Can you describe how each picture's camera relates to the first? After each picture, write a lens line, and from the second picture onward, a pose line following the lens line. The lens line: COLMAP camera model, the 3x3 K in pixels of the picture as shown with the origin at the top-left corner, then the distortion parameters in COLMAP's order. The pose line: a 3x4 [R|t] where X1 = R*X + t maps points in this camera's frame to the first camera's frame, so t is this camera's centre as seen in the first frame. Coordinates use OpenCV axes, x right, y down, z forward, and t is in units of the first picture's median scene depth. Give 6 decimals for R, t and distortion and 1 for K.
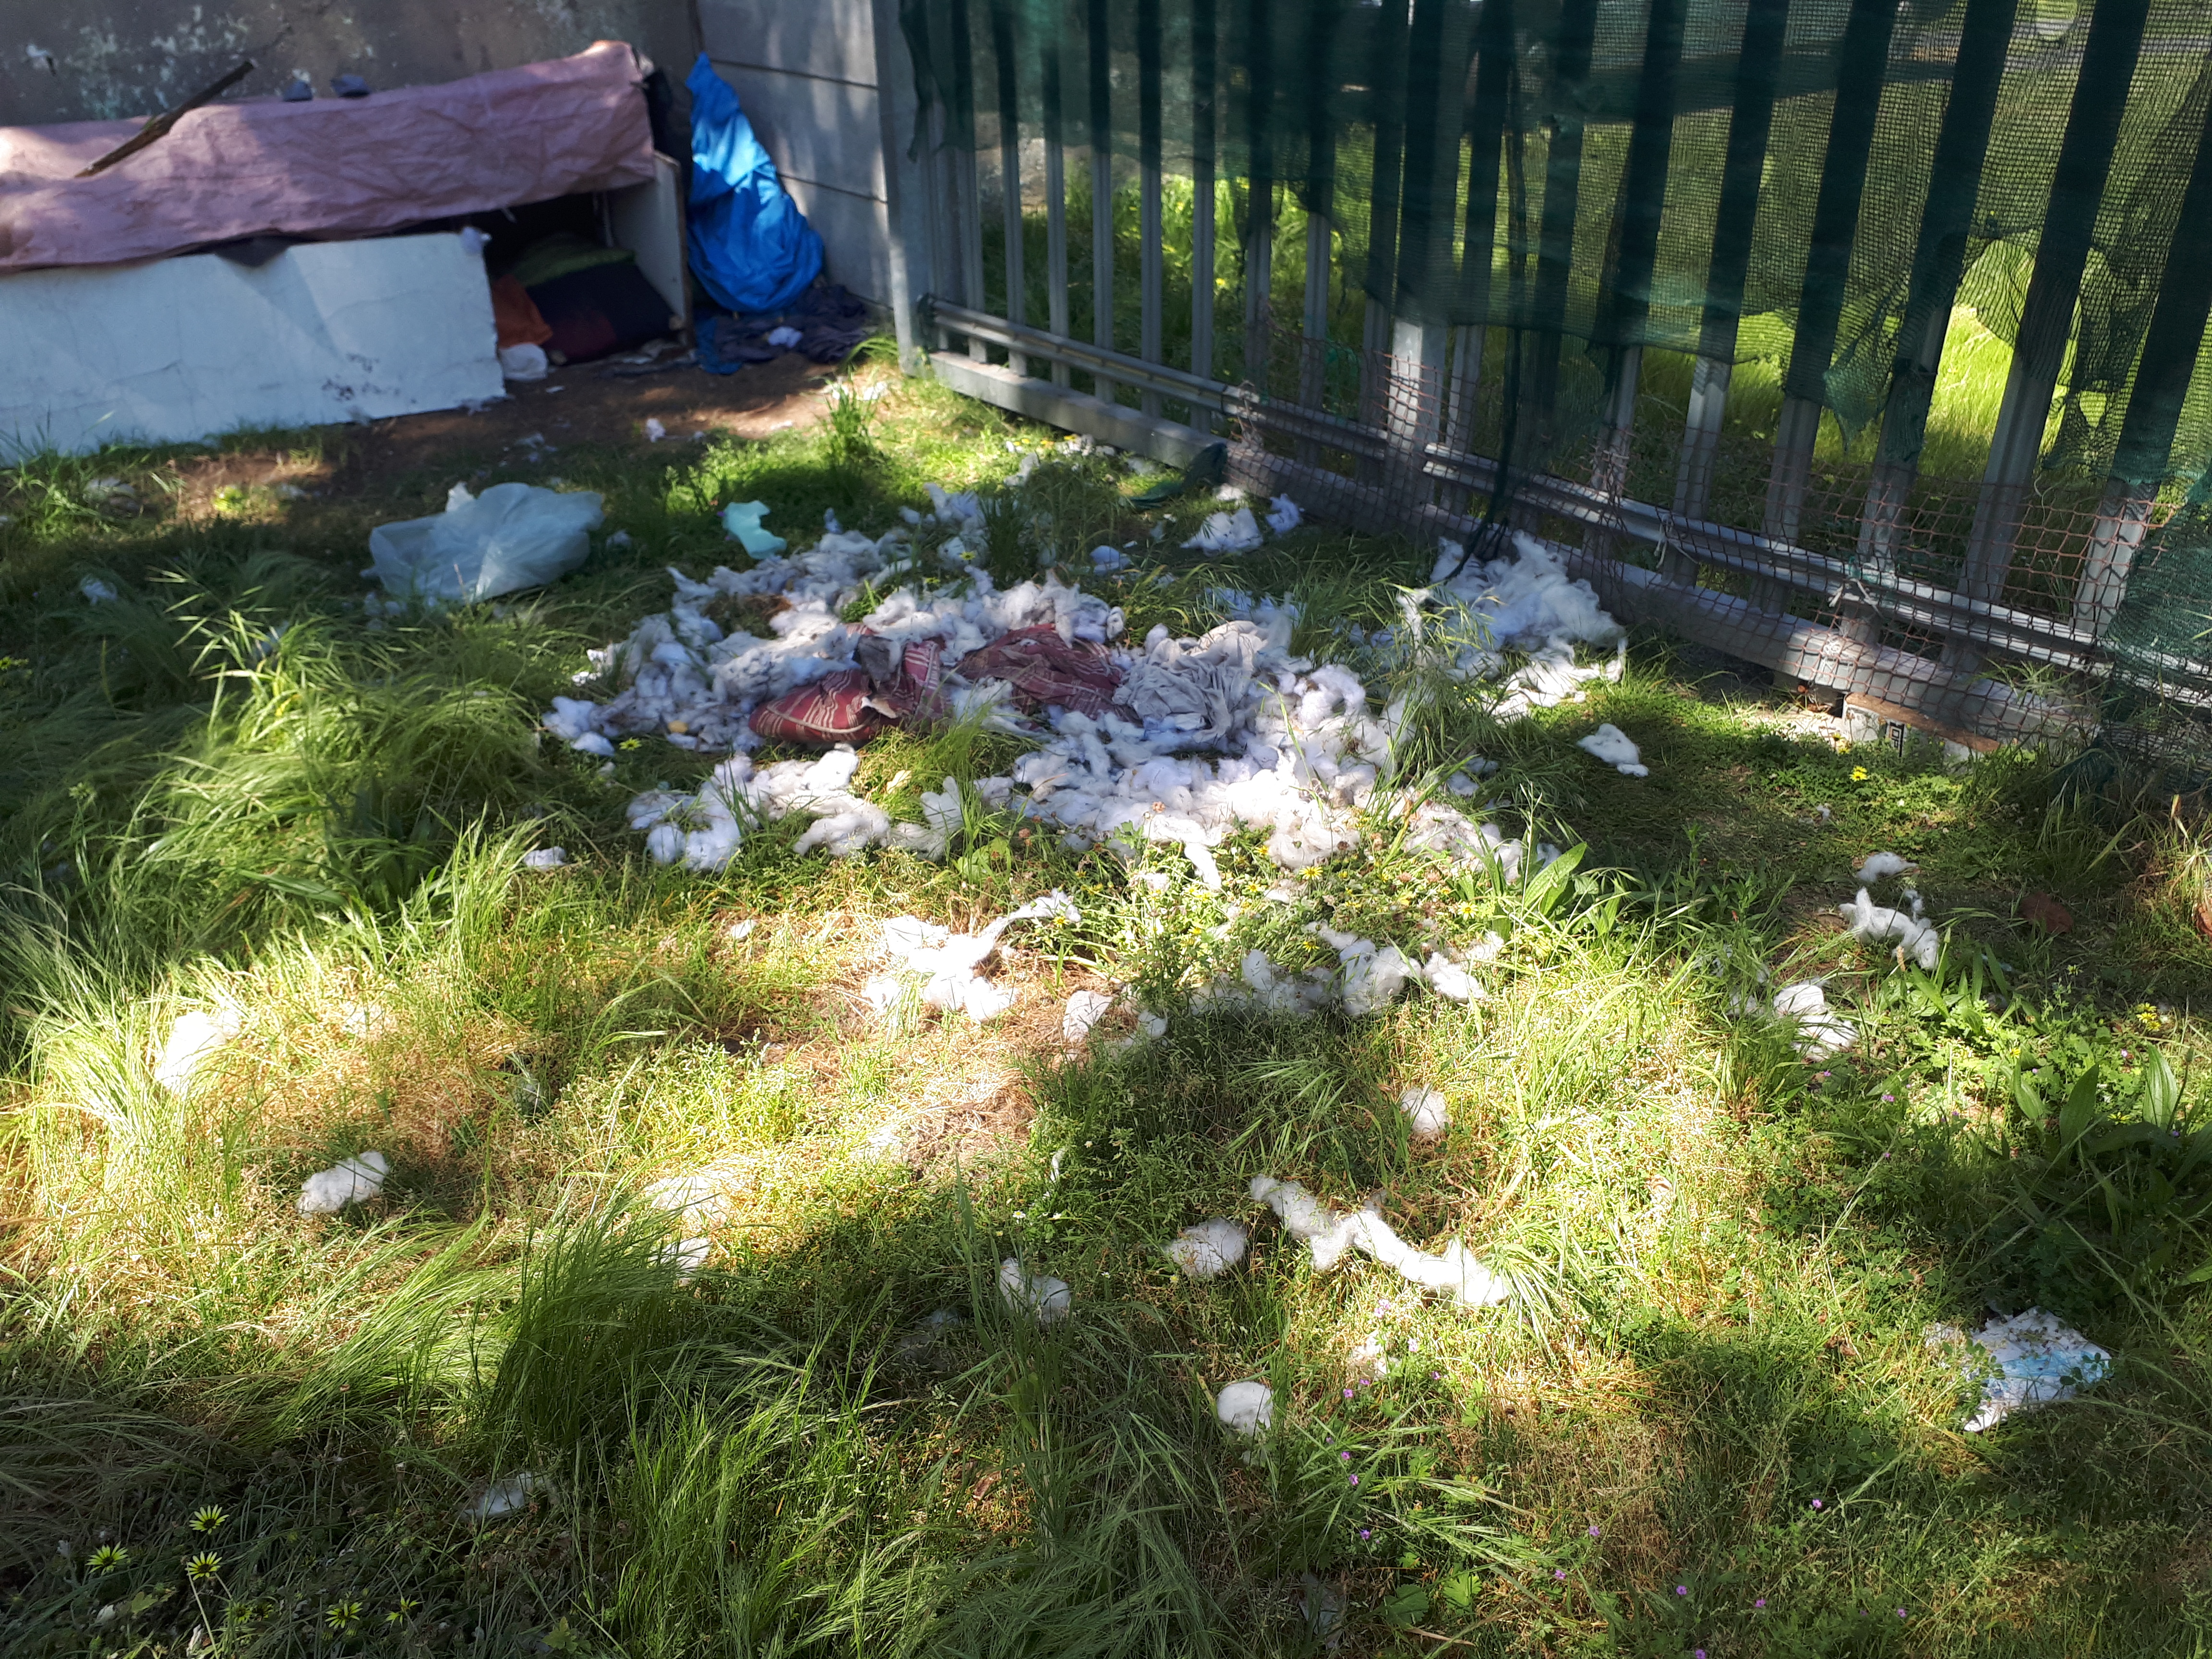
lens RADIAL K [[1774.8, 0, 1105.9], [0, 1774.8, 764.9], [0, 0, 1]] dist [0.121390, -0.222526]
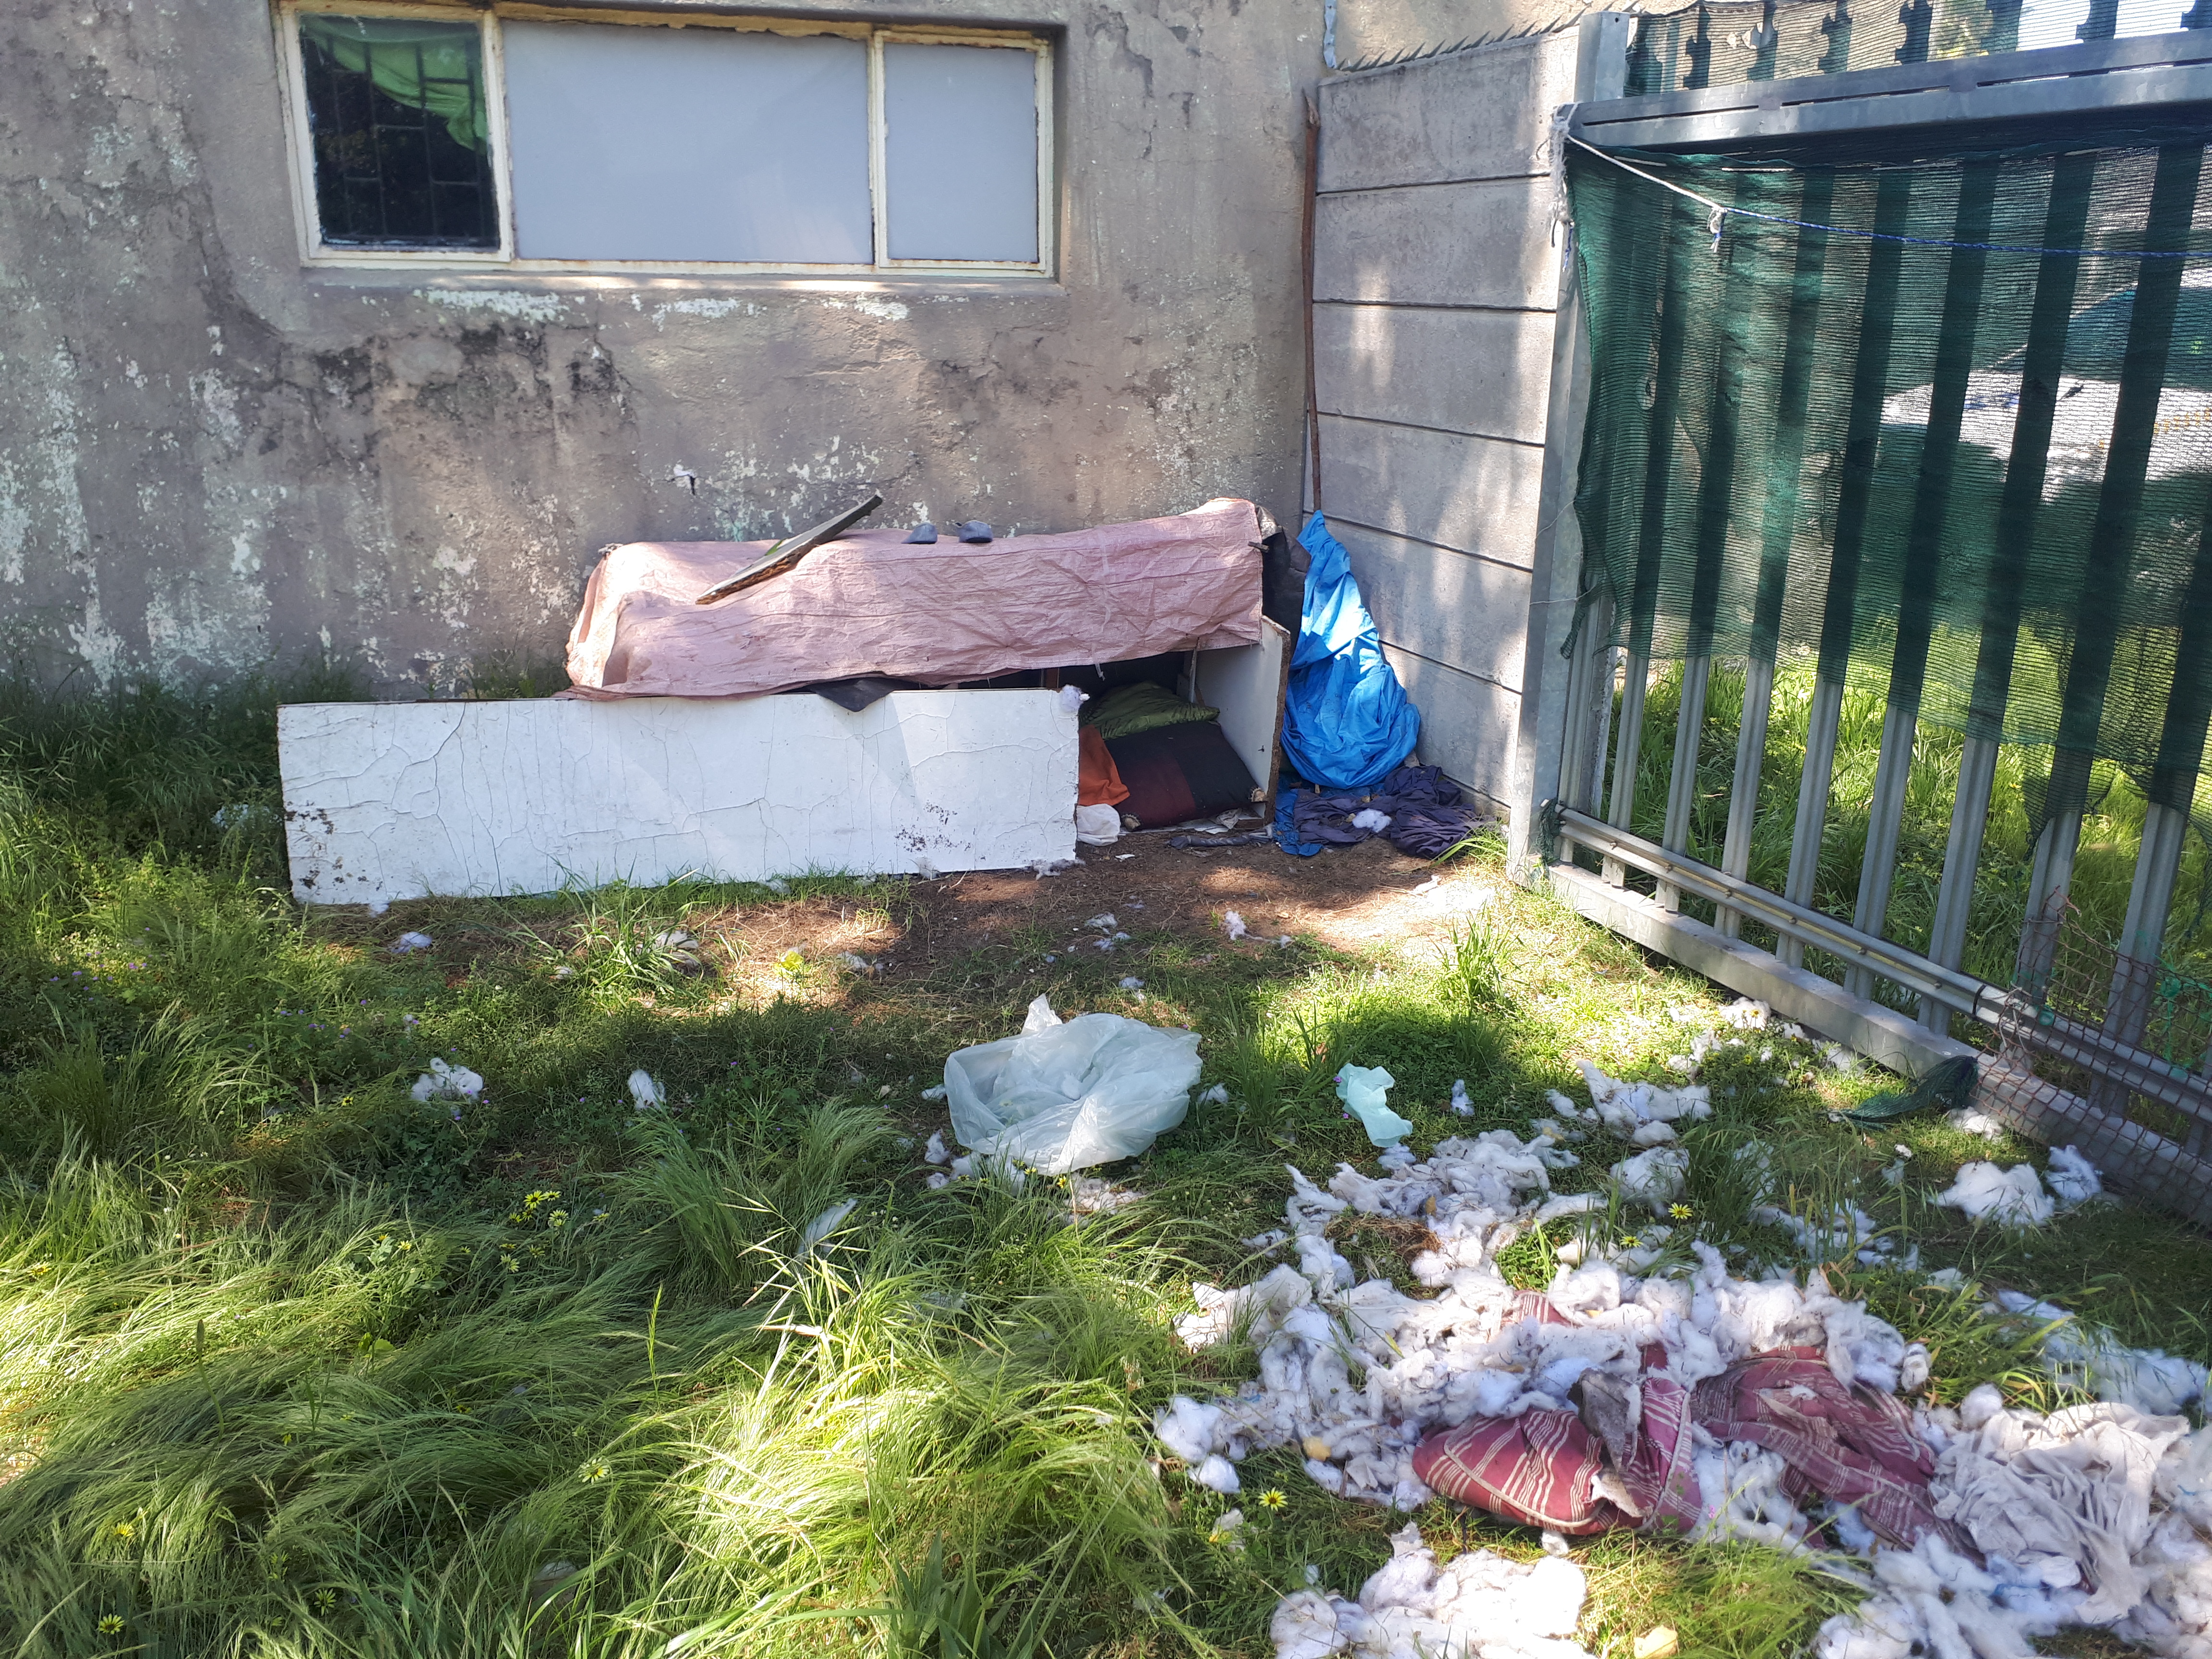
lens RADIAL K [[1785.3, 0, 1106.0], [0, 1785.3, 829.5], [0, 0, 1]] dist [0.124474, -0.219302]
pose [[0.962646, 0.115358, -0.244959, -0.112859], [-0.157370, 0.974577, -0.159482, -0.090845], [0.220334, 0.192074, 0.956327, 0.145817]]
